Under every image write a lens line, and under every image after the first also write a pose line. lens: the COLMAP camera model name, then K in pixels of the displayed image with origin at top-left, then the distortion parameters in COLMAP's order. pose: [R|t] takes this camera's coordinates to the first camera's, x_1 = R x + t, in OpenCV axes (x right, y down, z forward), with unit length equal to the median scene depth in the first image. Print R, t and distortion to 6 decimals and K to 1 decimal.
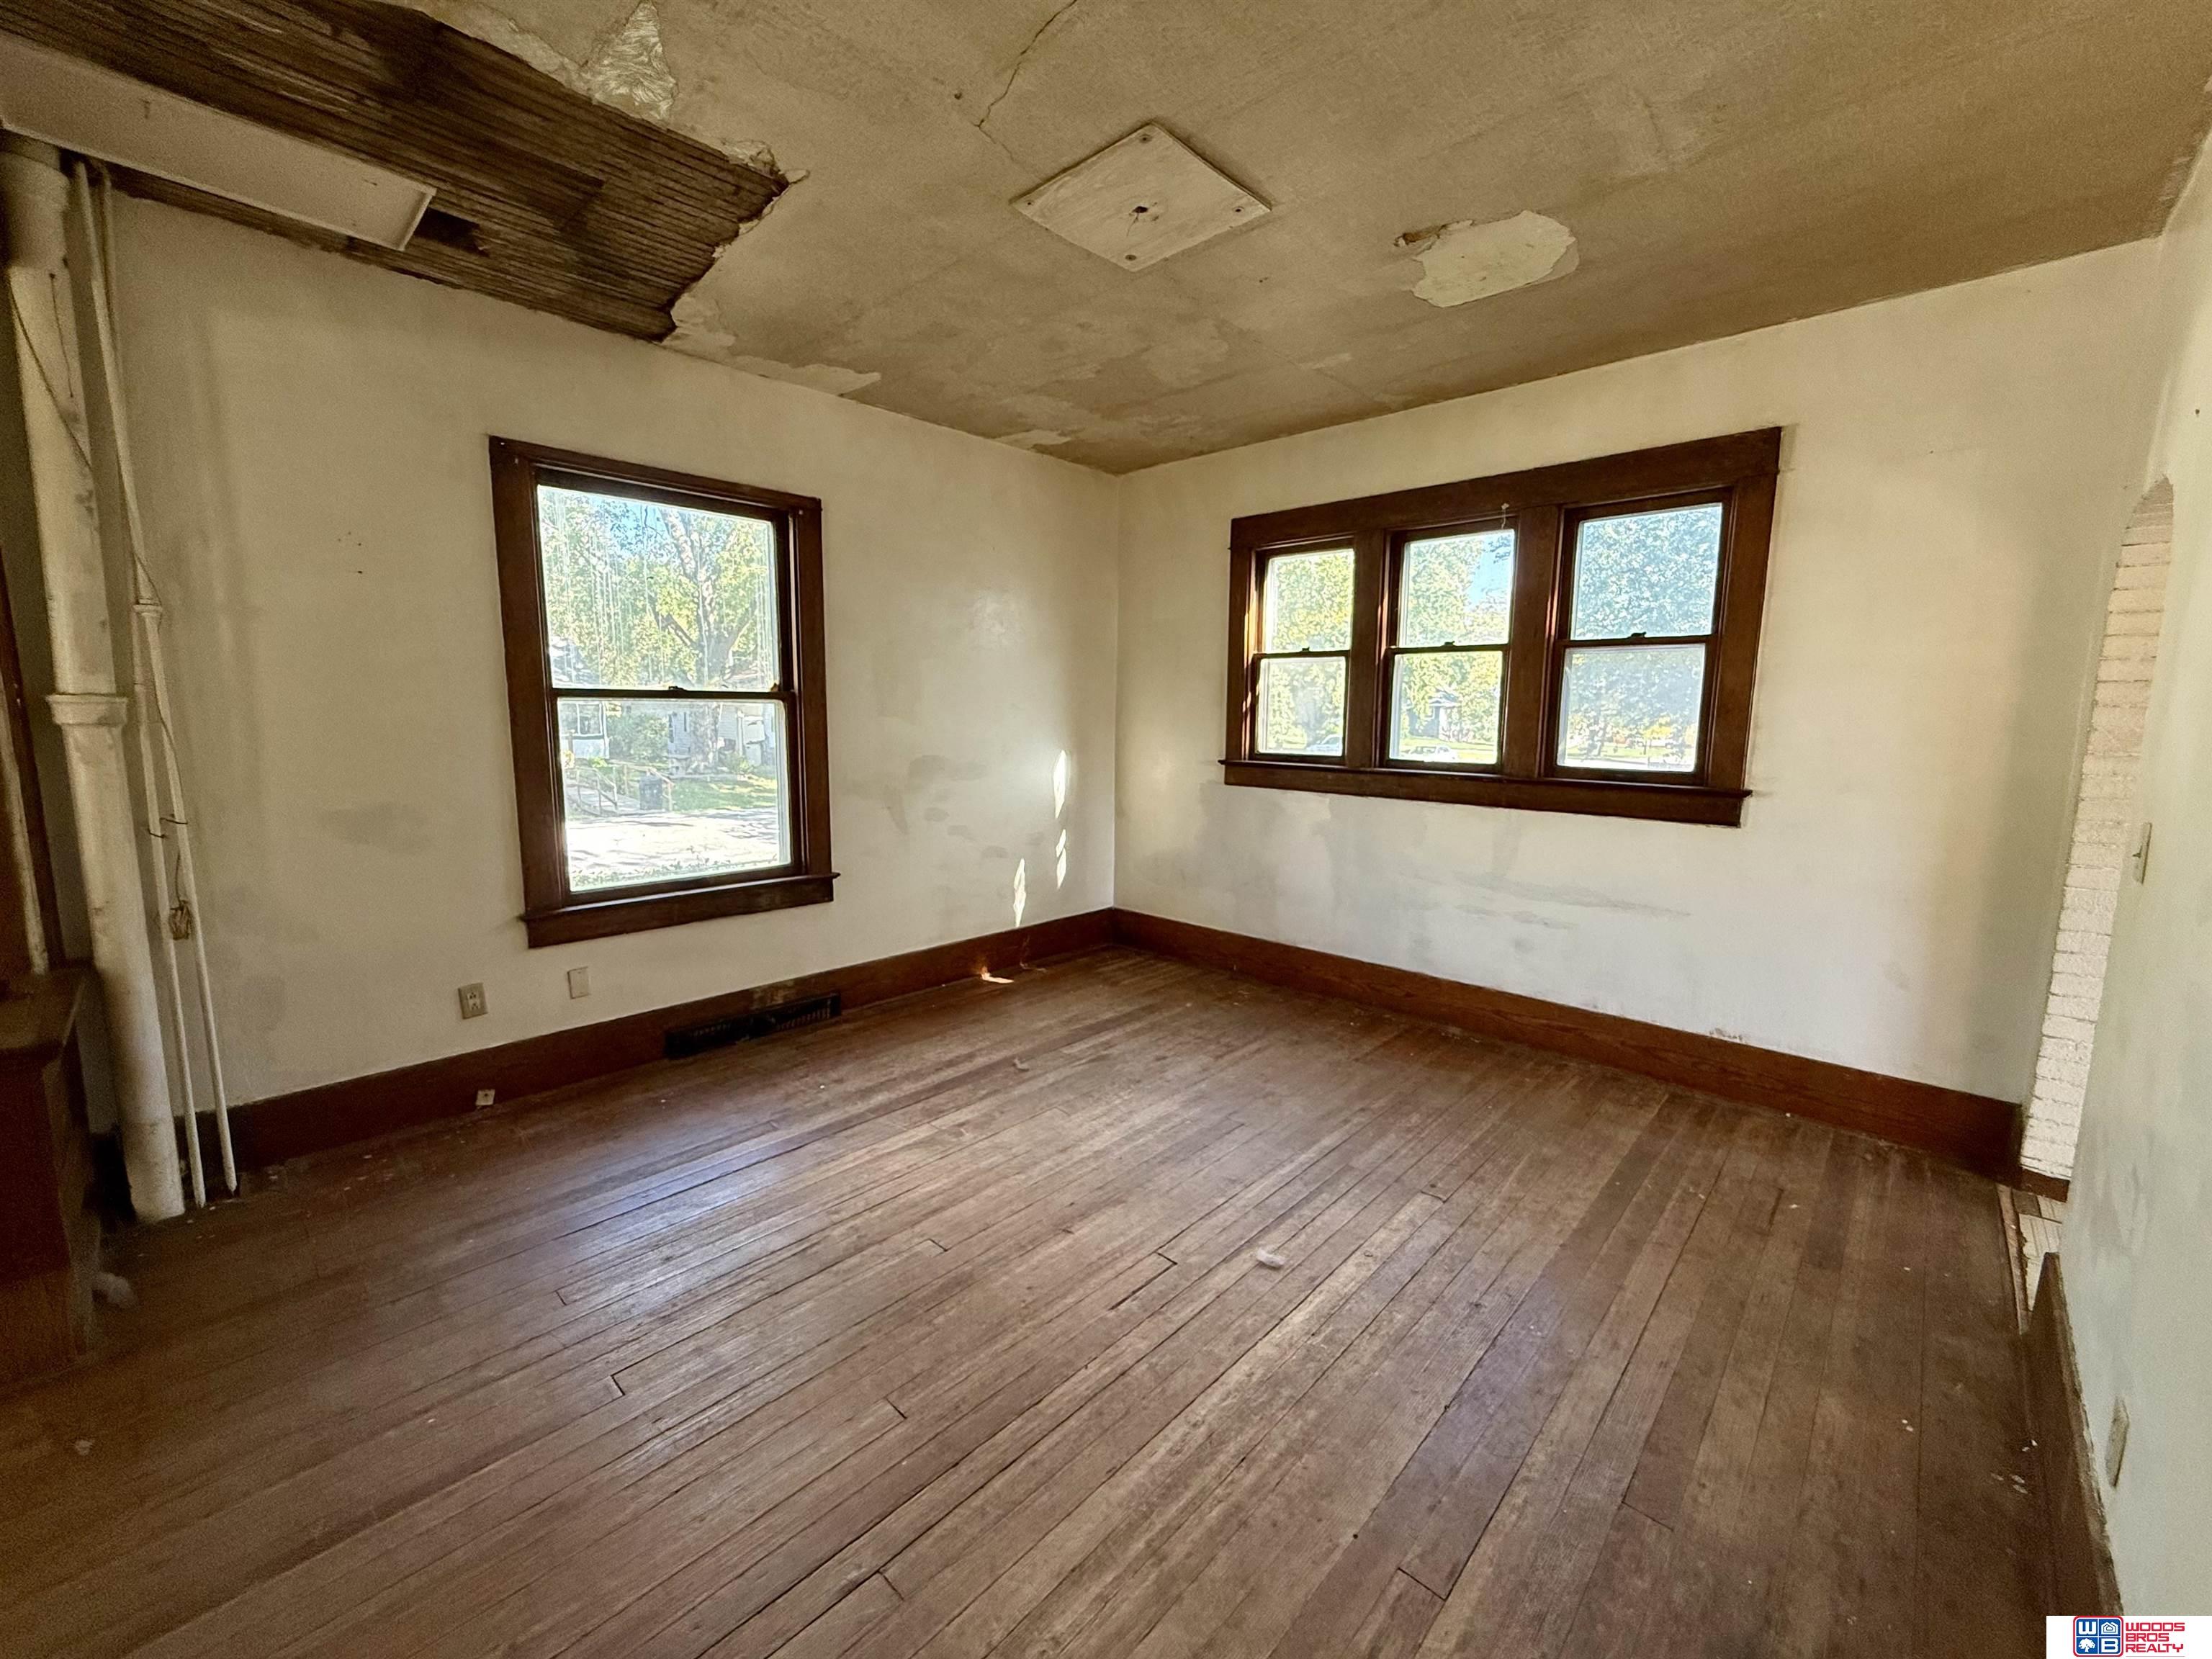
lens RADIAL K [[879.9, 0, 1101.1], [0, 879.9, 829.1], [0, 0, 1]] dist [0.000917, -0.000201]
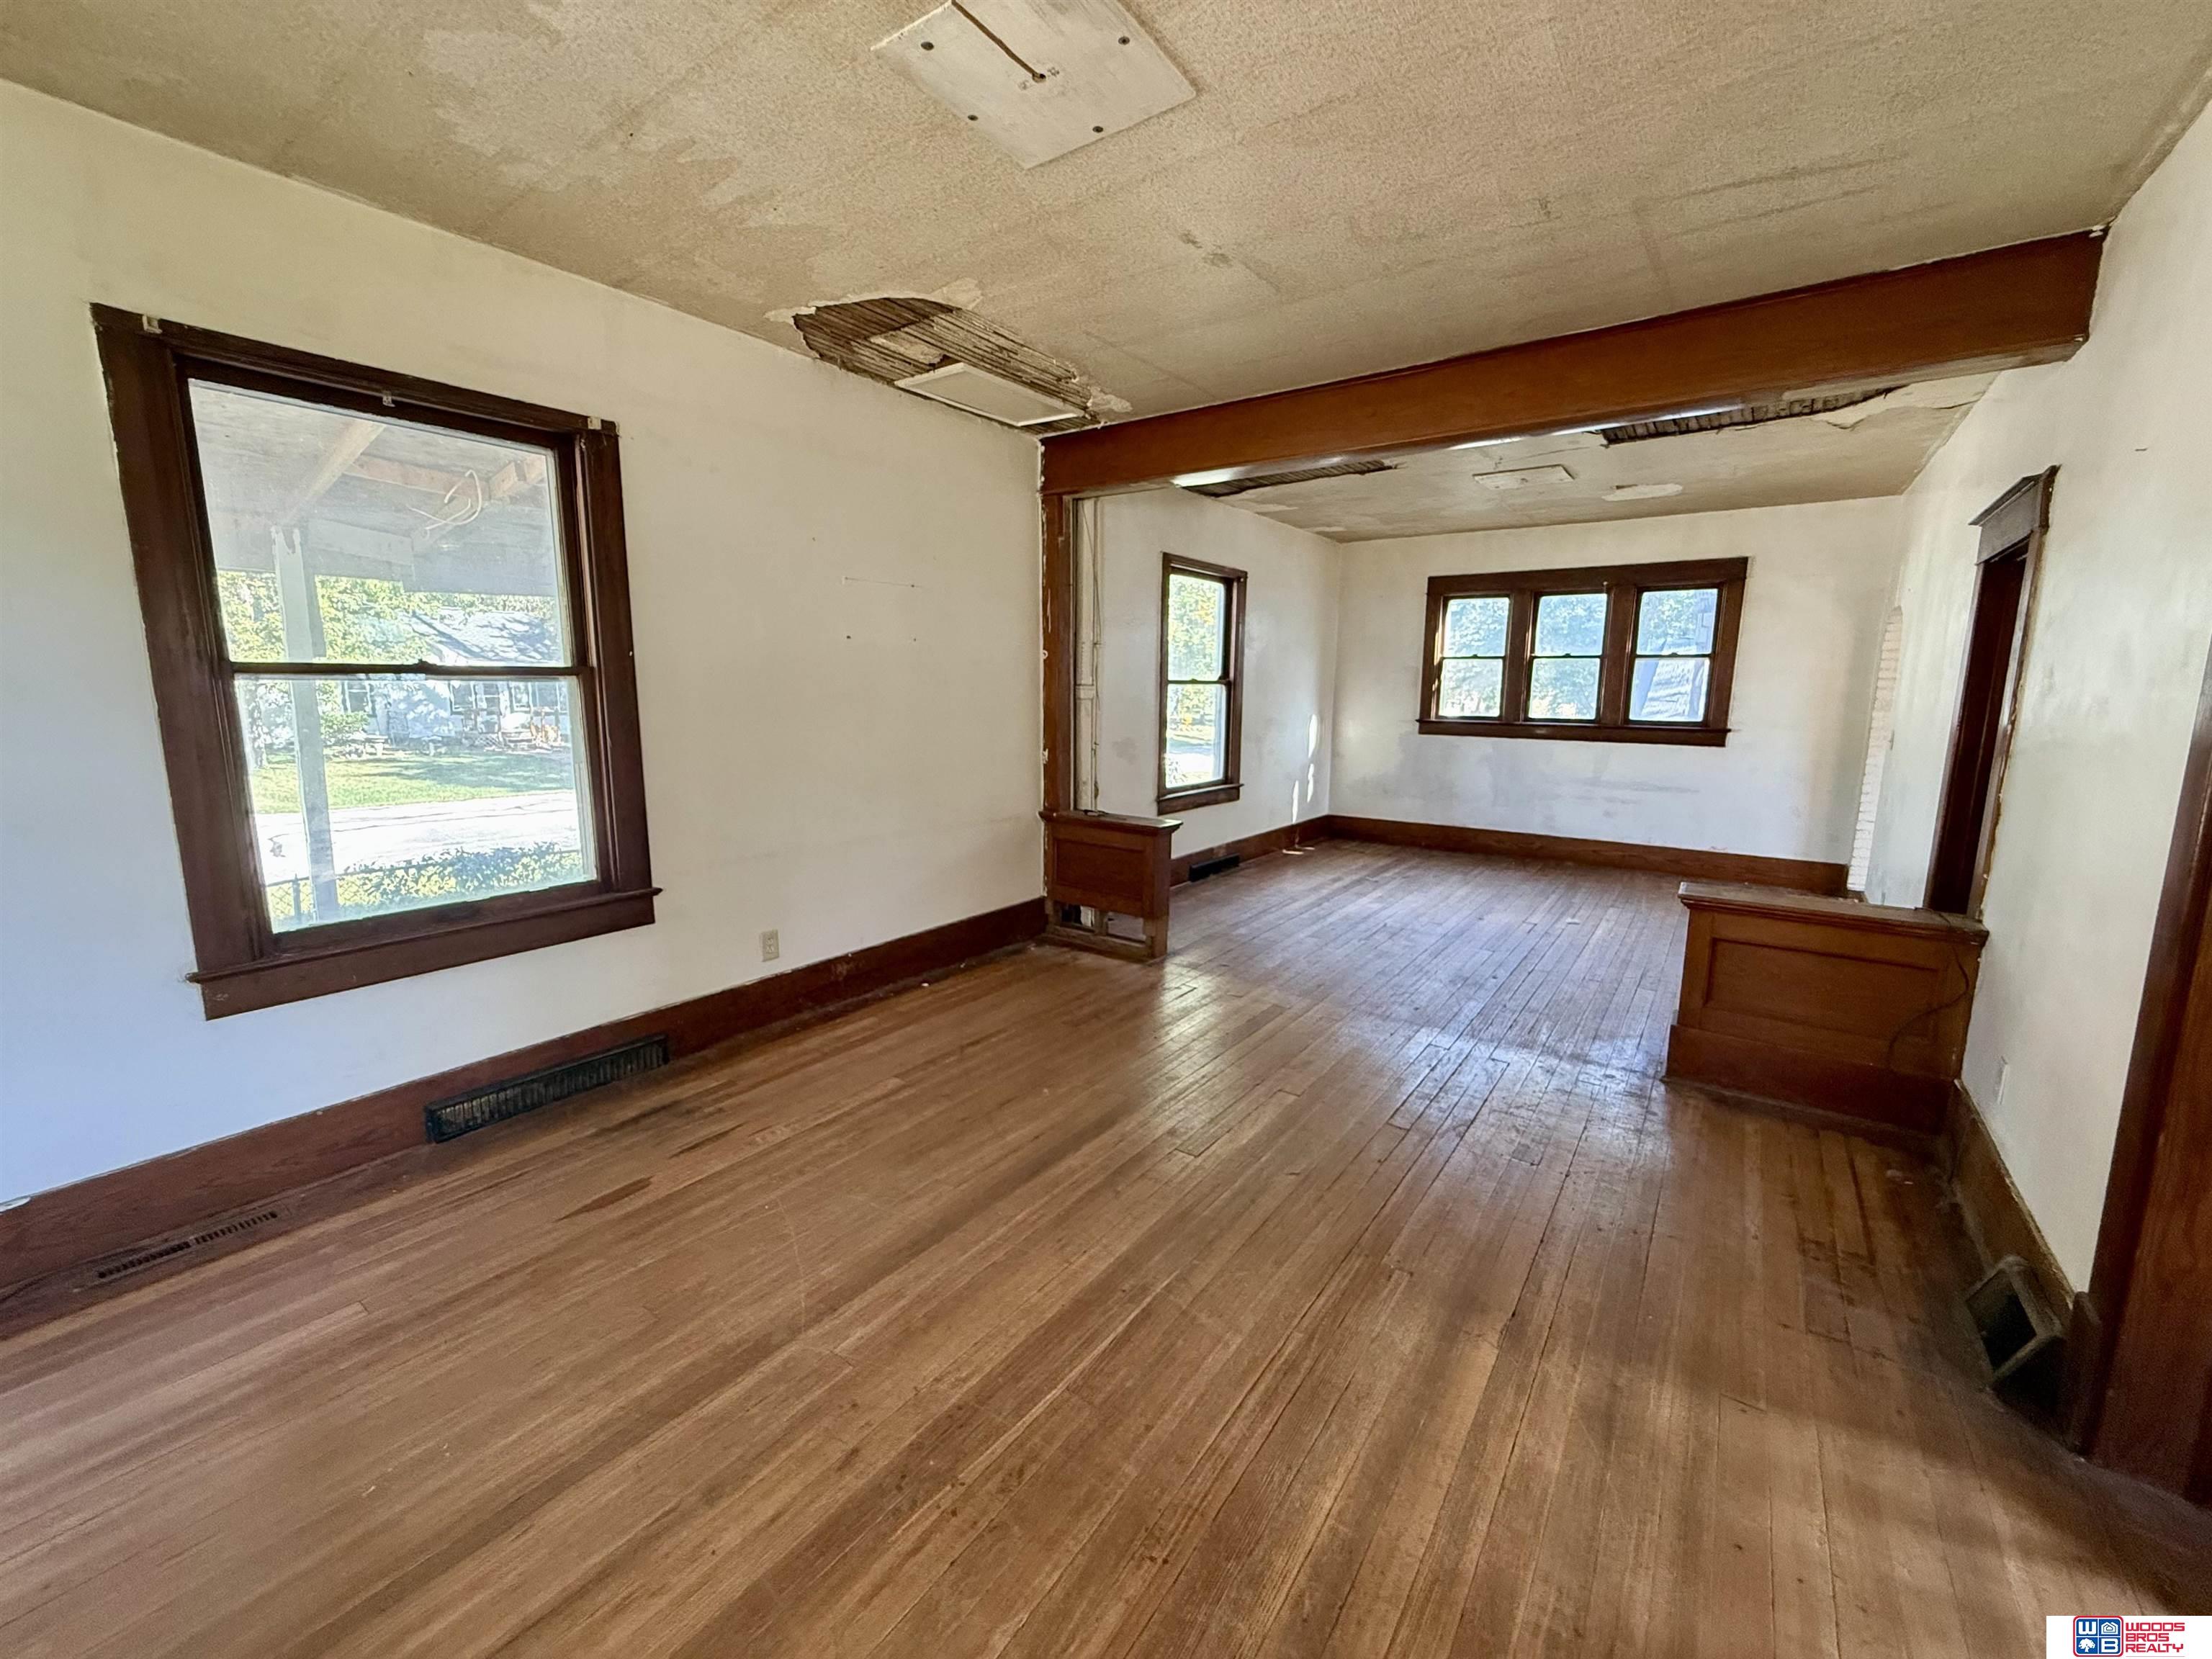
lens RADIAL K [[879.9, 0, 1097.8], [0, 879.9, 830.5], [0, 0, 1]] dist [0.000917, -0.000201]
pose [[0.992737, -0.020490, 0.118551, -0.824661], [0.017288, 0.999459, 0.027976, 0.092592], [-0.119060, -0.025723, 0.992554, -0.737886]]
